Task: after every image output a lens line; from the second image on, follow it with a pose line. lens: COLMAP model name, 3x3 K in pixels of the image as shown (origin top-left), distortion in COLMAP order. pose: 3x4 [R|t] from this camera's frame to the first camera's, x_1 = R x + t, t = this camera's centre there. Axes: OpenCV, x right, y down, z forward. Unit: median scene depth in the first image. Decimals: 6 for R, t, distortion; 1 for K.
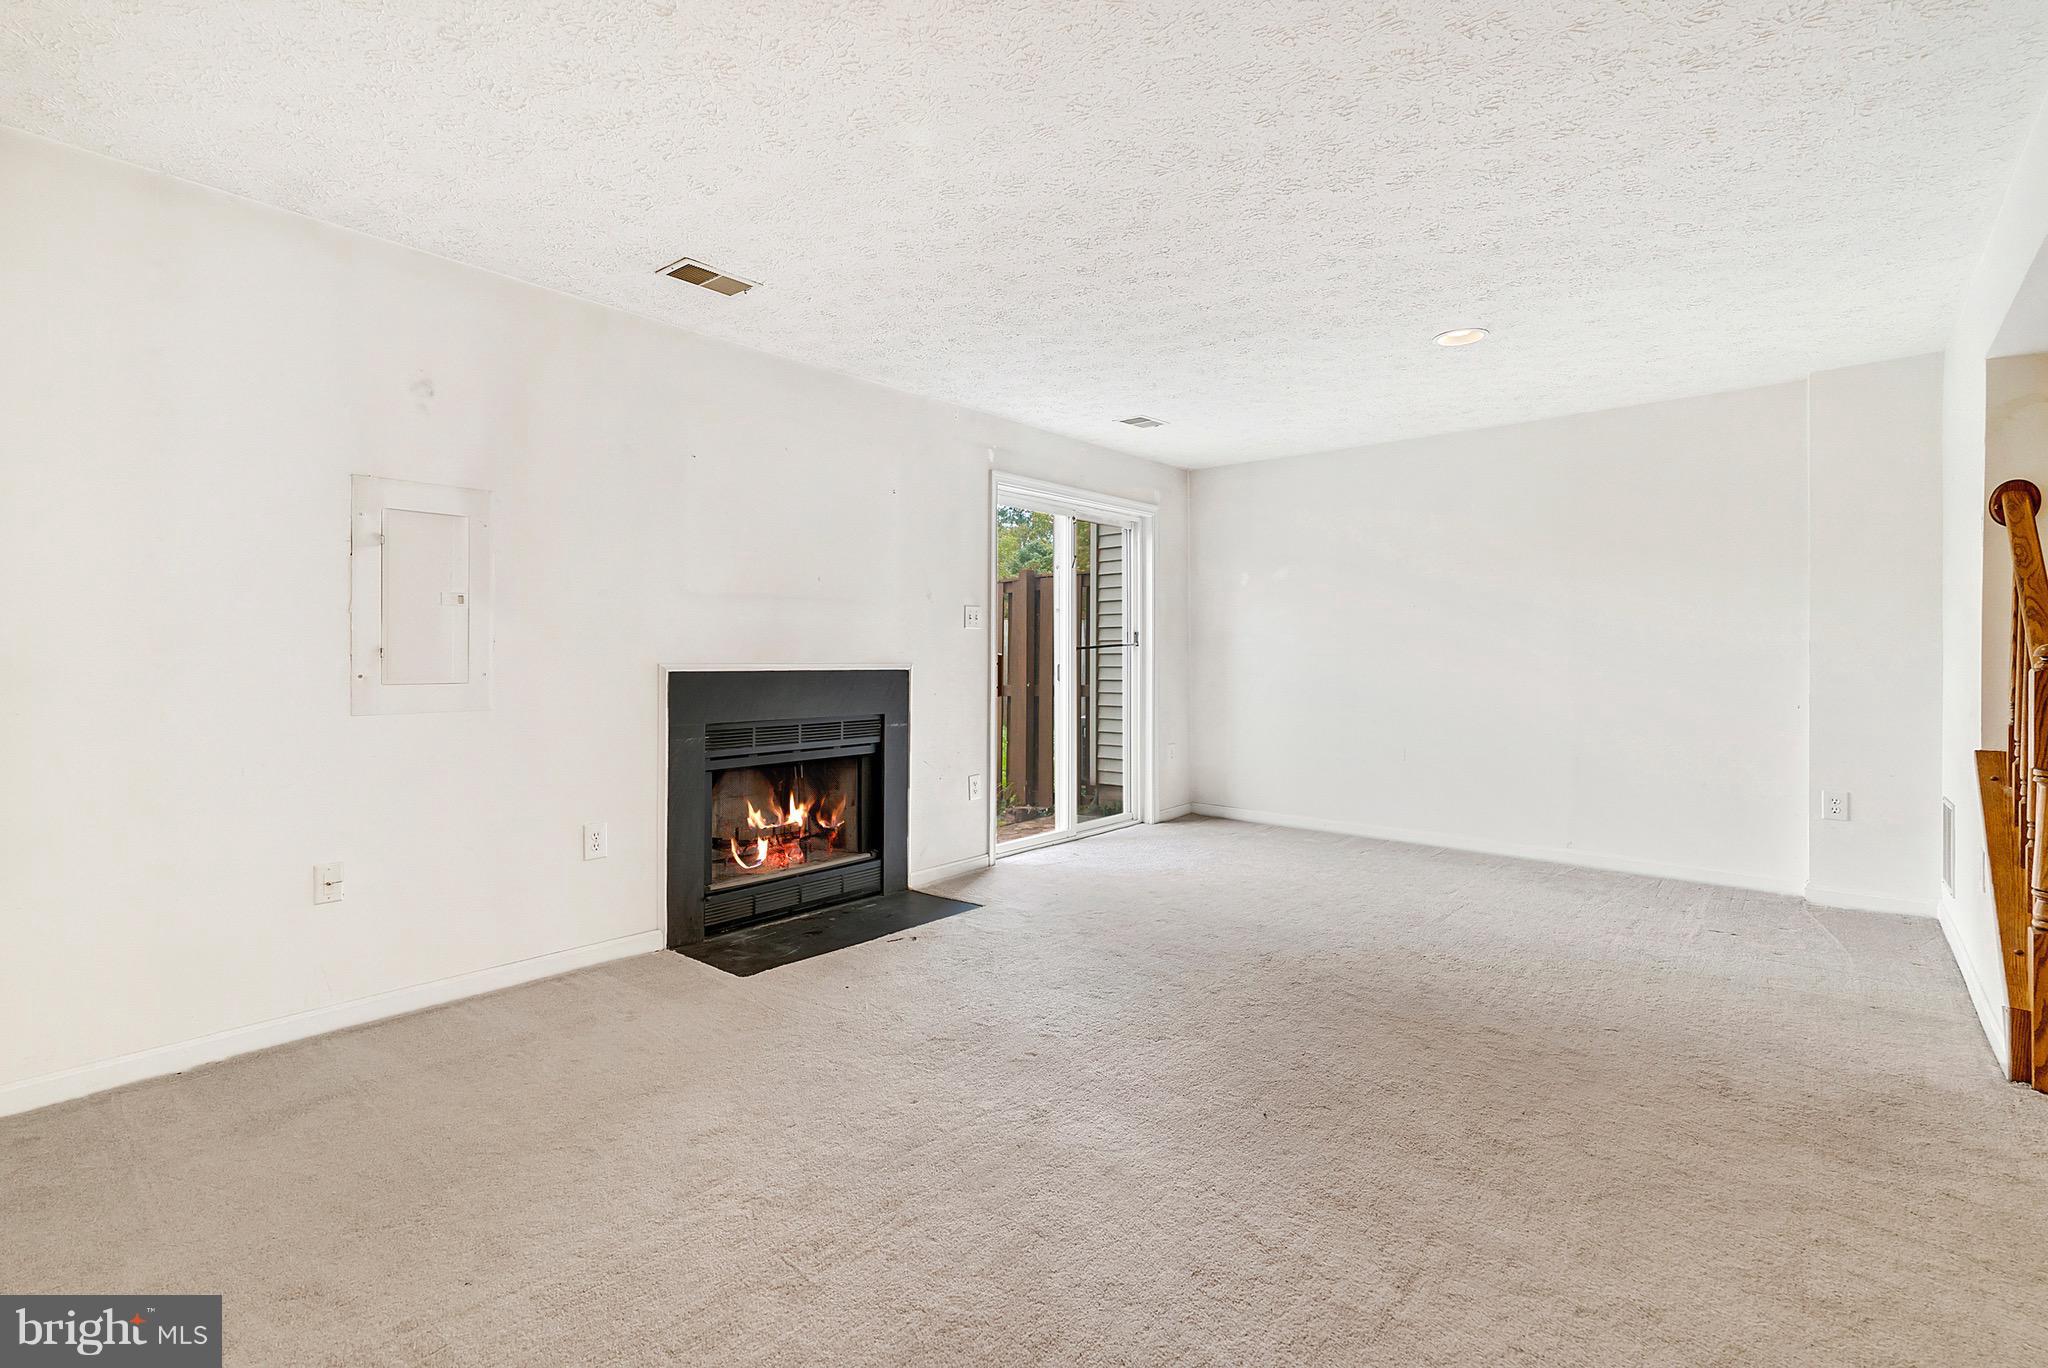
lens RADIAL K [[952.7, 0, 1021.1], [0, 952.7, 667.8], [0, 0, 1]] dist [-0.005120, -0.000815]
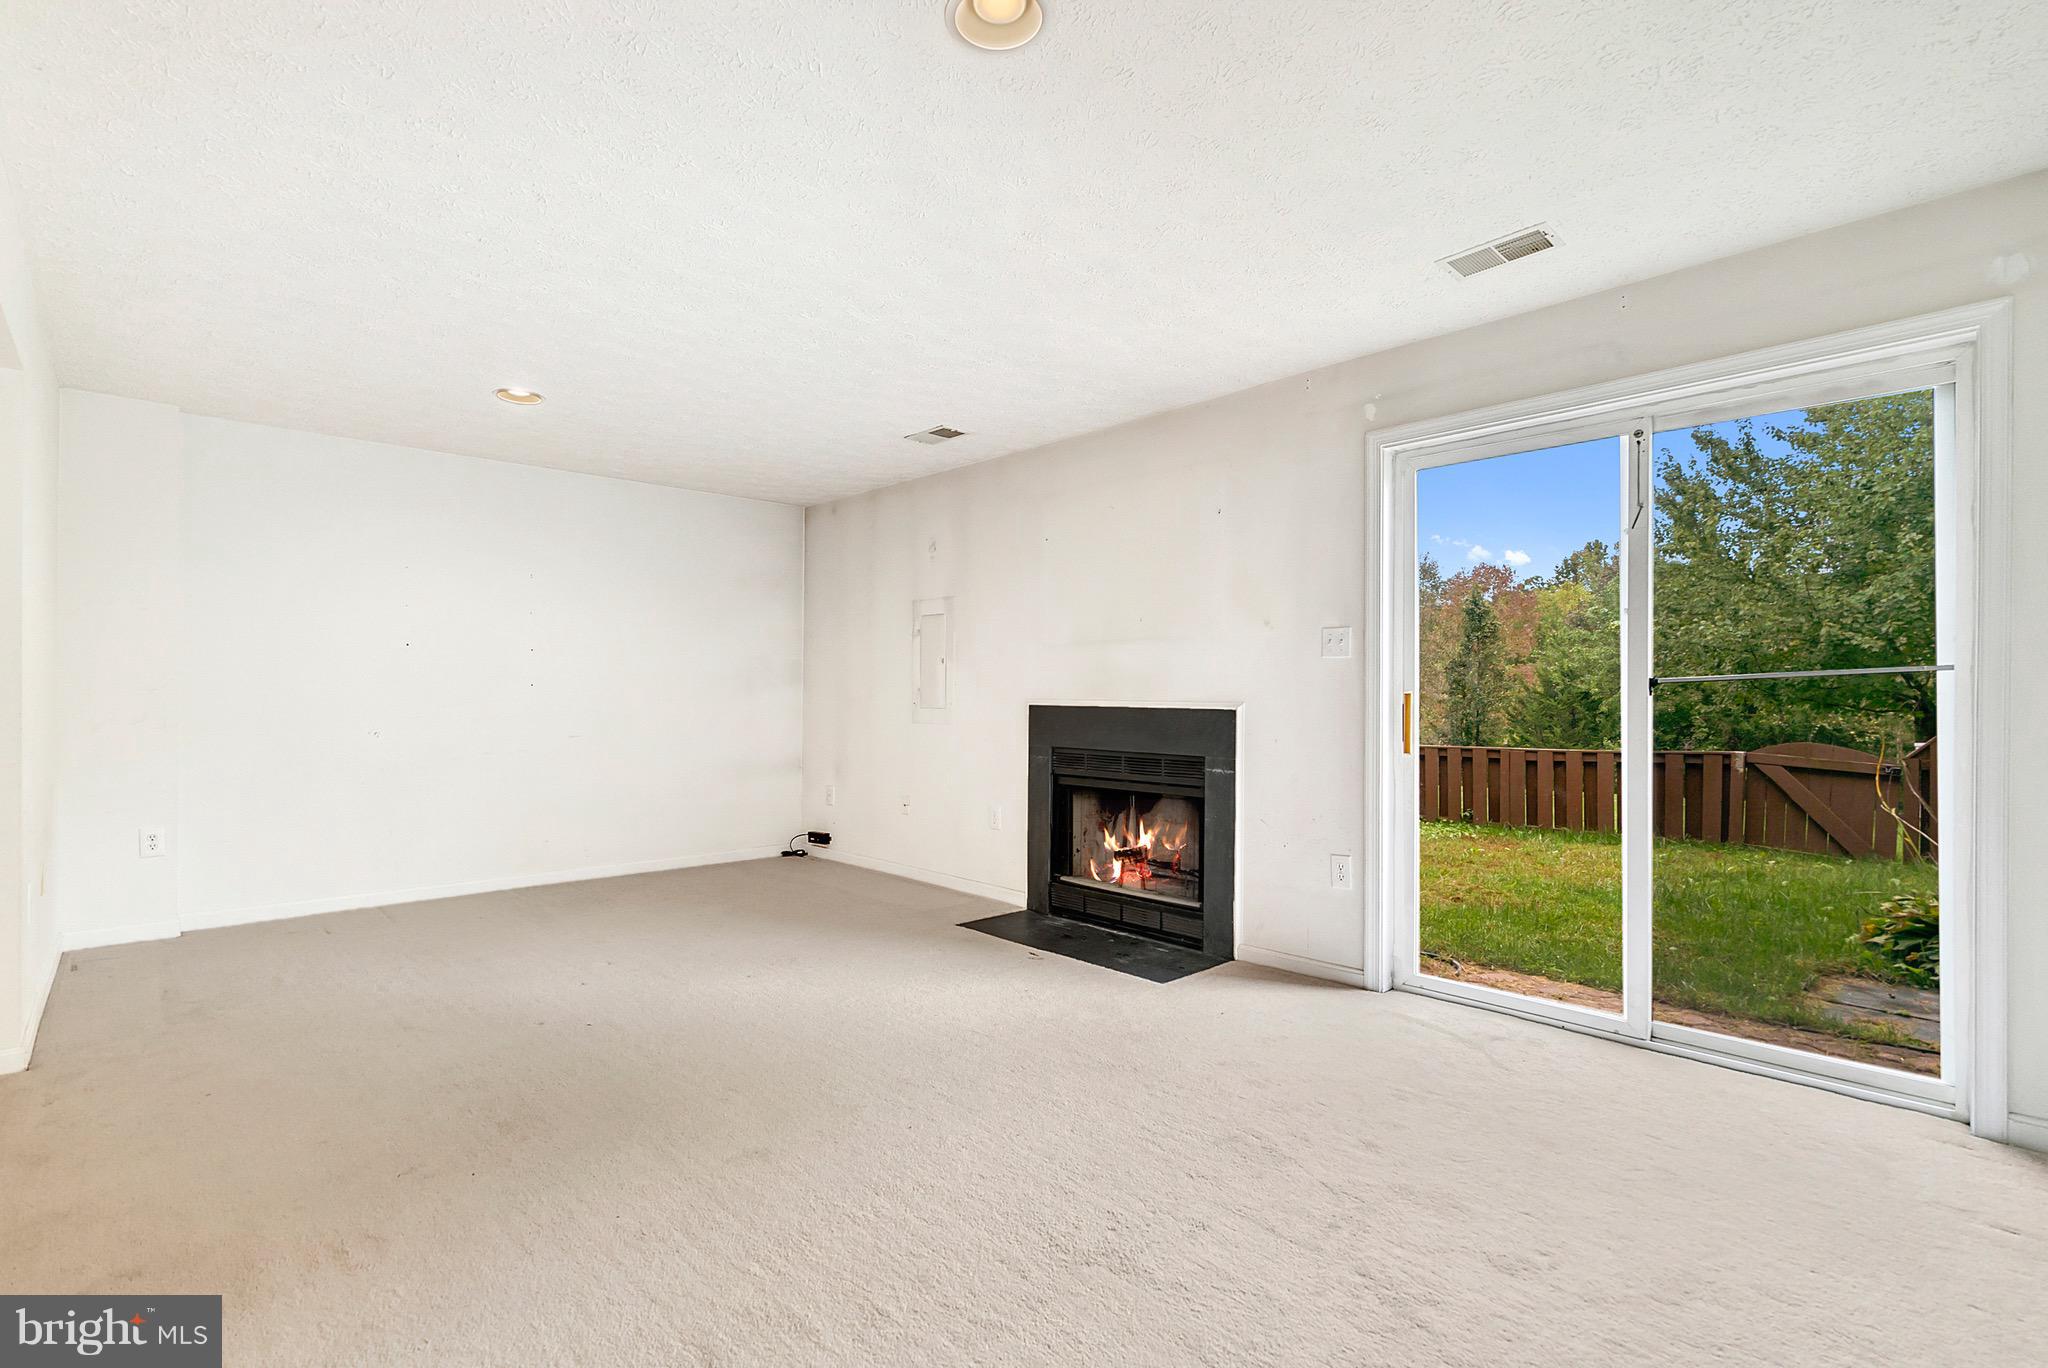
lens RADIAL K [[952.7, 0, 1015.3], [0, 952.7, 689.4], [0, 0, 1]] dist [-0.005120, -0.000815]
pose [[-0.123830, 0.005224, -0.992290, 0.857509], [-0.005955, 0.999964, 0.006008, -0.023042], [0.992286, 0.006653, -0.123794, 1.002999]]
